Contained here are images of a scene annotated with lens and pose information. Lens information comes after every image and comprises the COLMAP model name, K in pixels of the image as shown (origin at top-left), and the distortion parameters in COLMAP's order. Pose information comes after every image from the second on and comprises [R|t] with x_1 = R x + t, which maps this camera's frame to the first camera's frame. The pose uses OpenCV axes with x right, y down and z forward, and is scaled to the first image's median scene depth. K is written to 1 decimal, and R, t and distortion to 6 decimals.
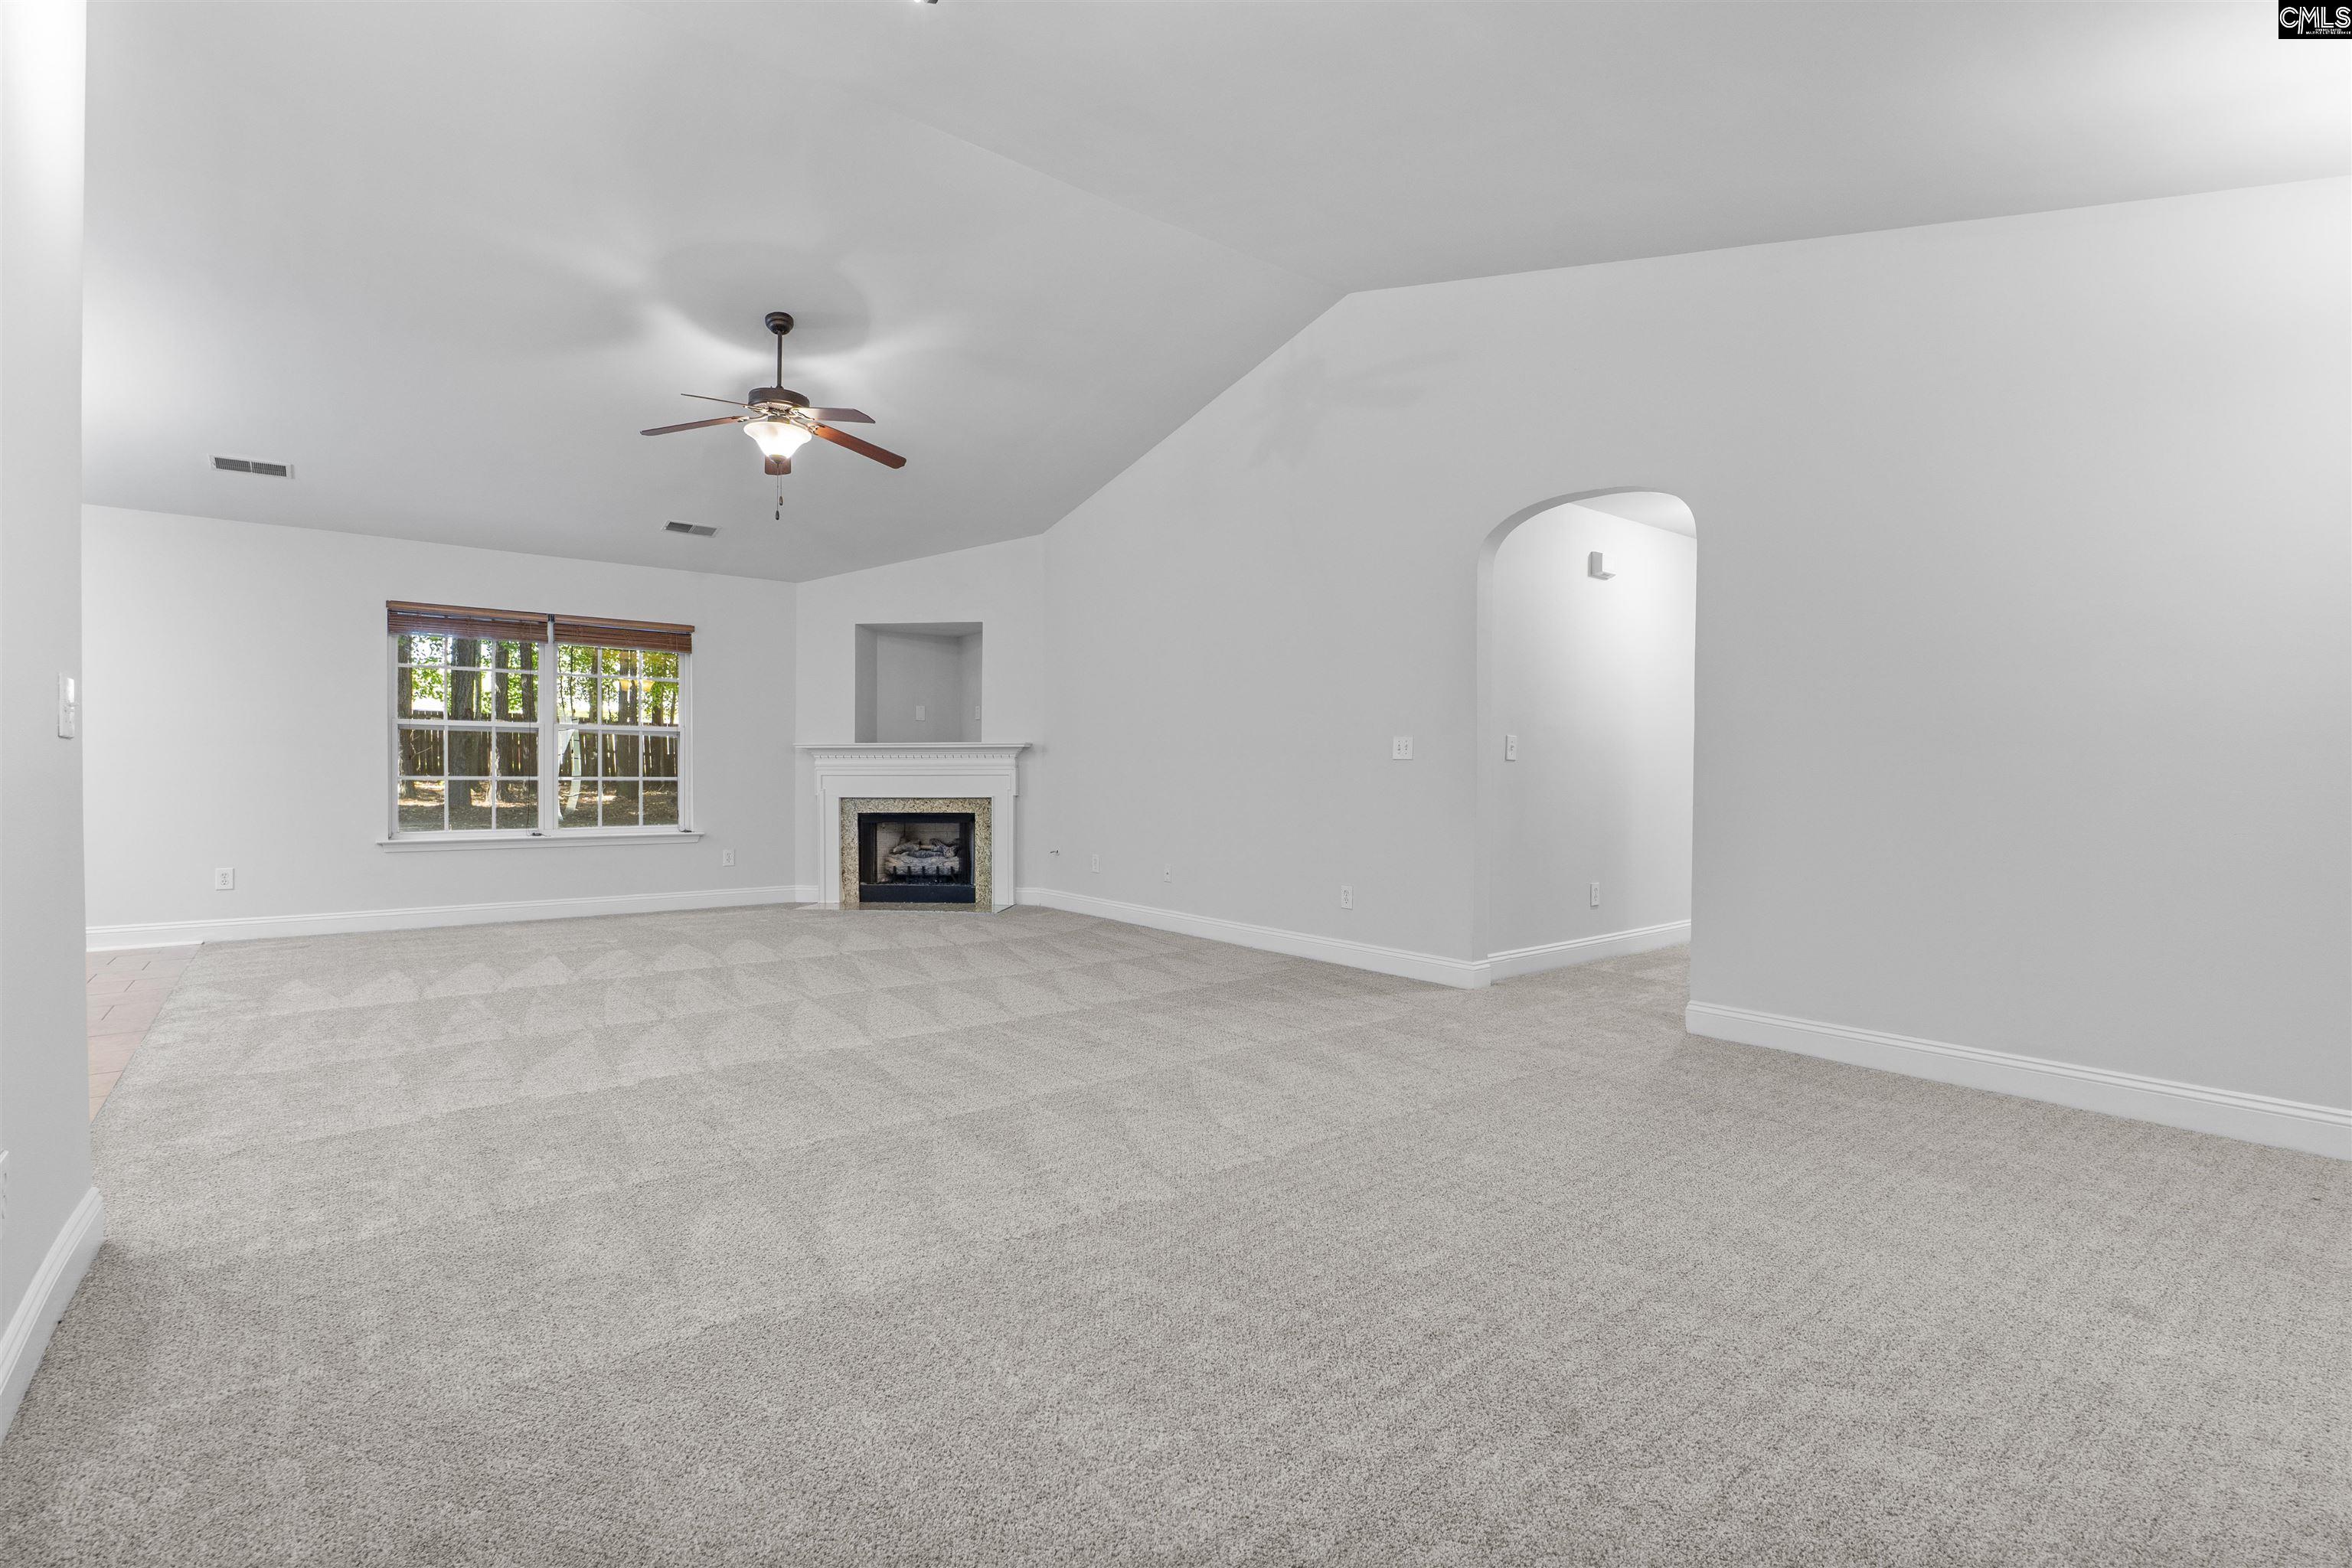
lens RADIAL K [[1081.7, 0, 1172.9], [0, 1081.7, 769.6], [0, 0, 1]] dist [0.001449, 0.000093]
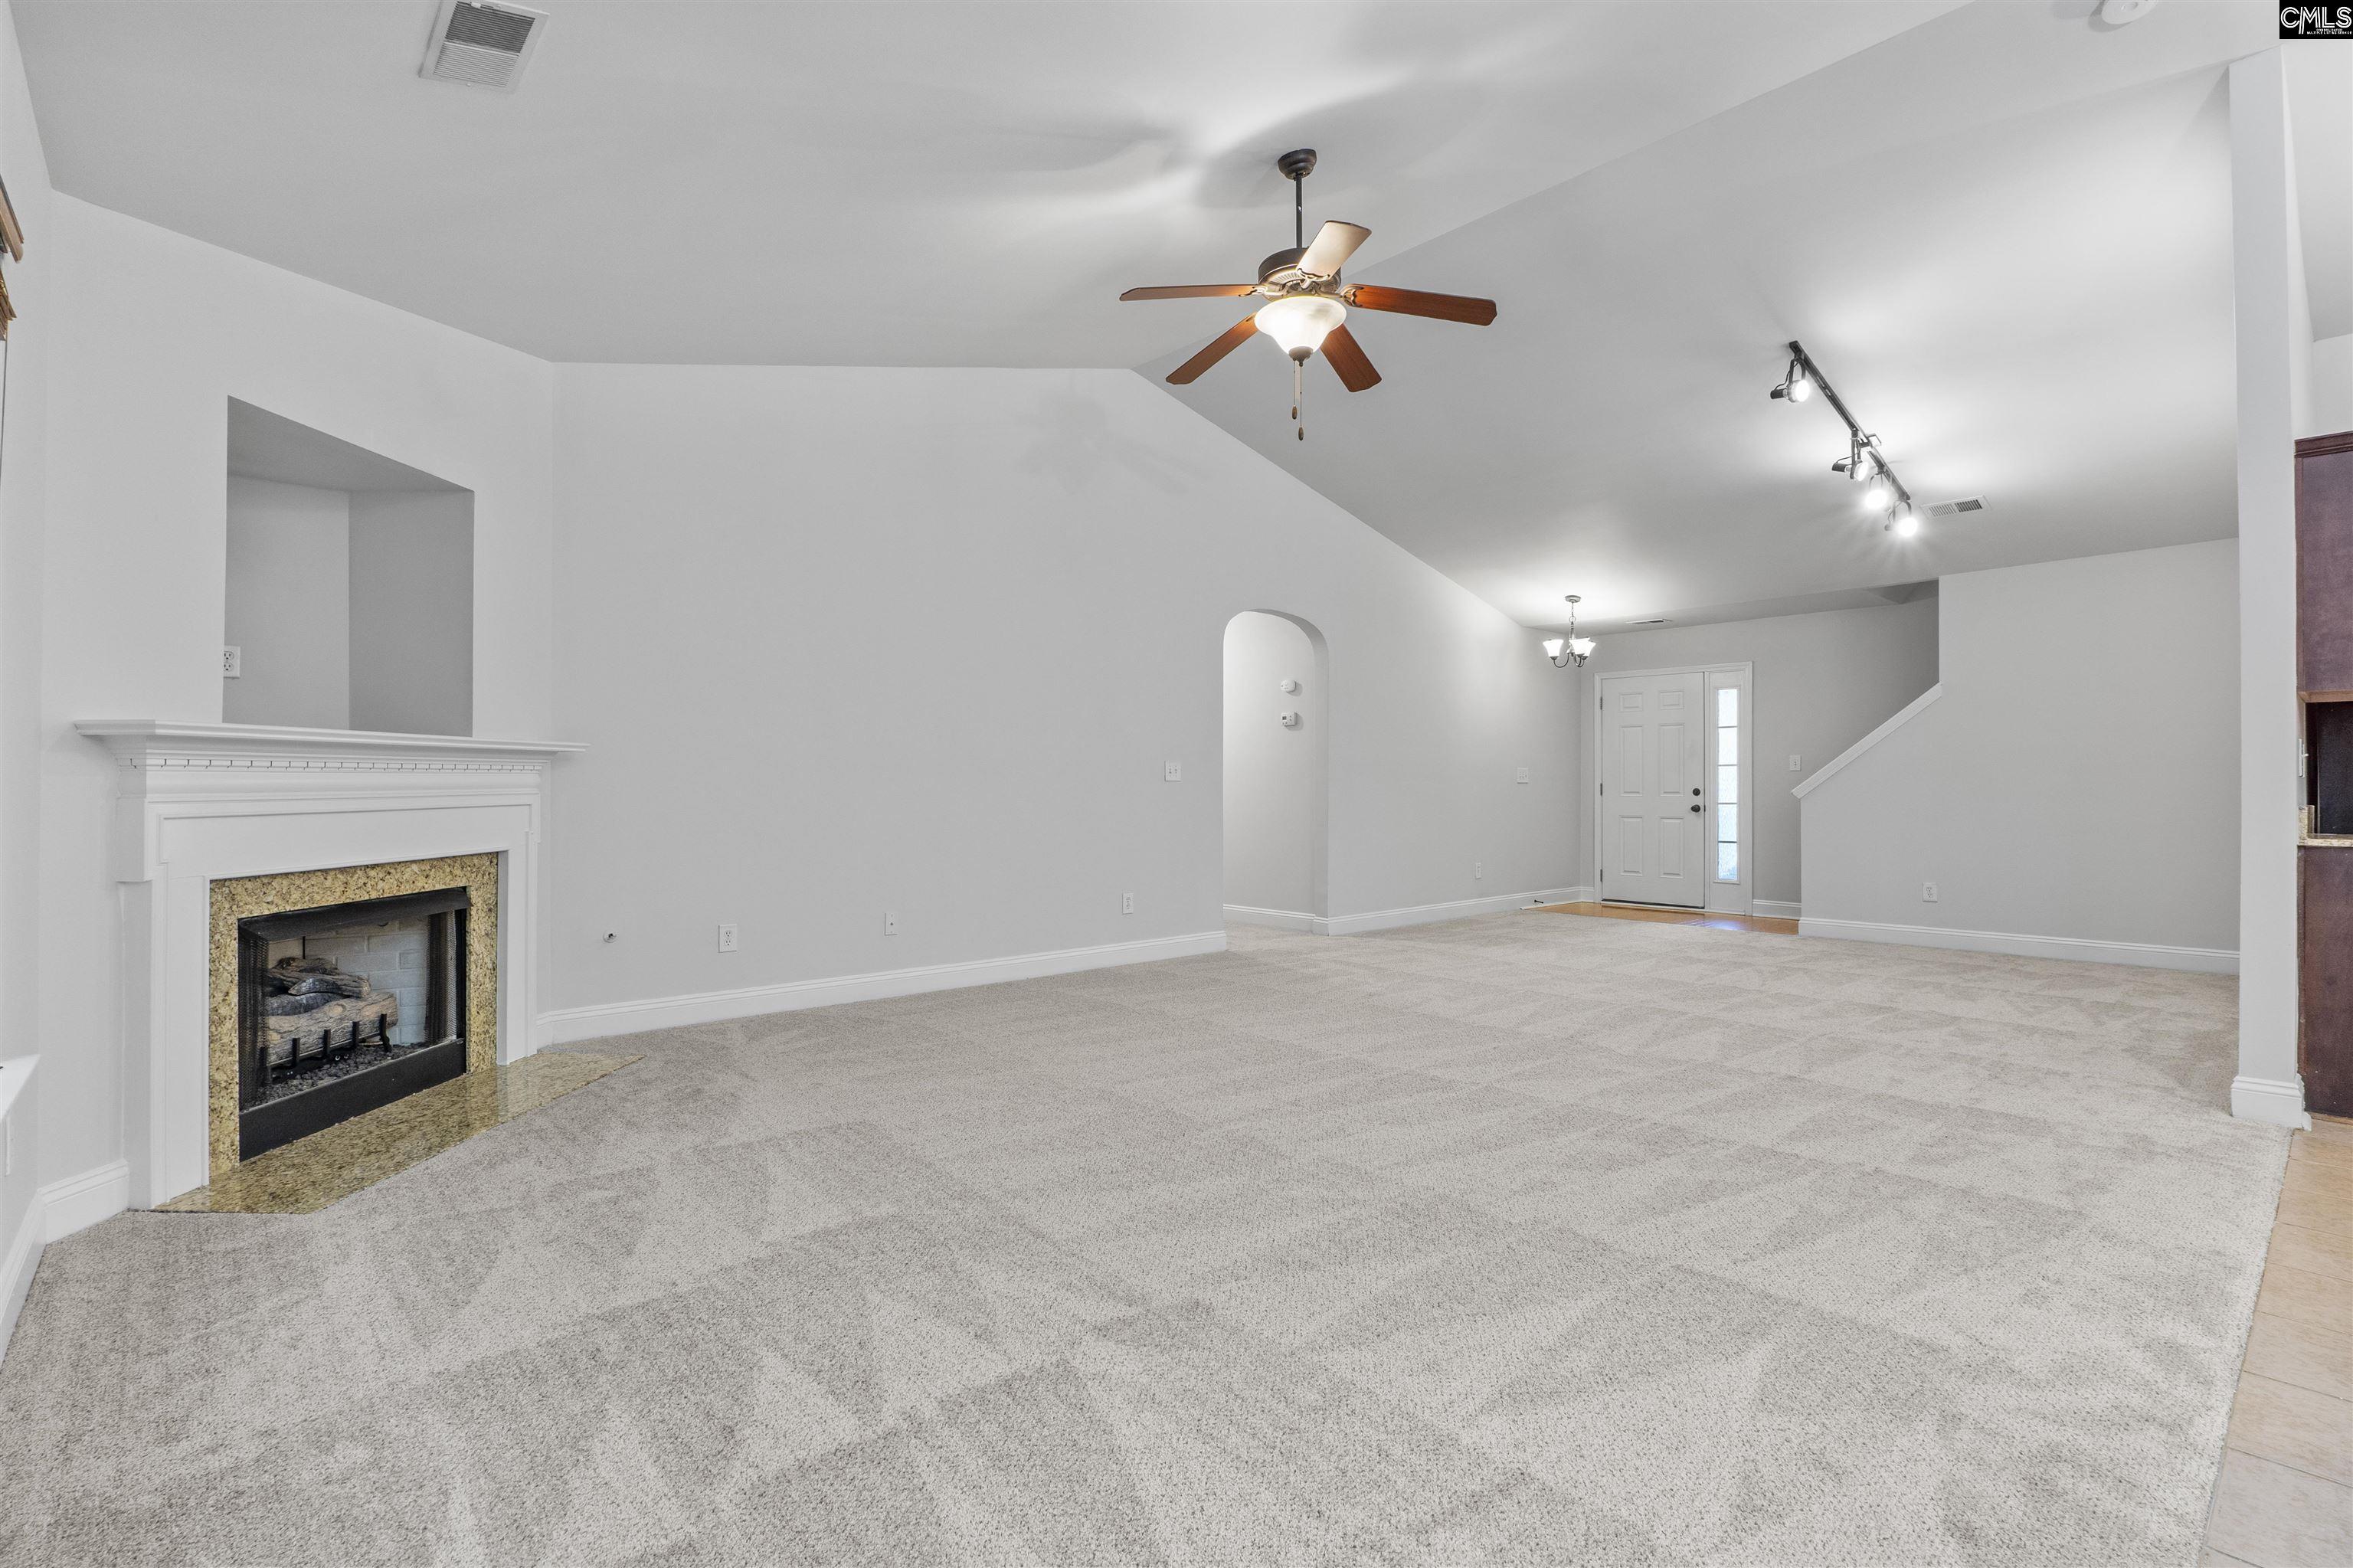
lens RADIAL K [[1082.2, 0, 1170.2], [0, 1082.2, 780.7], [0, 0, 1]] dist [0.001449, 0.000093]
pose [[-0.057041, -0.000377, 0.998372, -0.676983], [-0.000992, 0.999999, 0.000321, -0.006444], [-0.998371, -0.000972, -0.057042, 0.717210]]
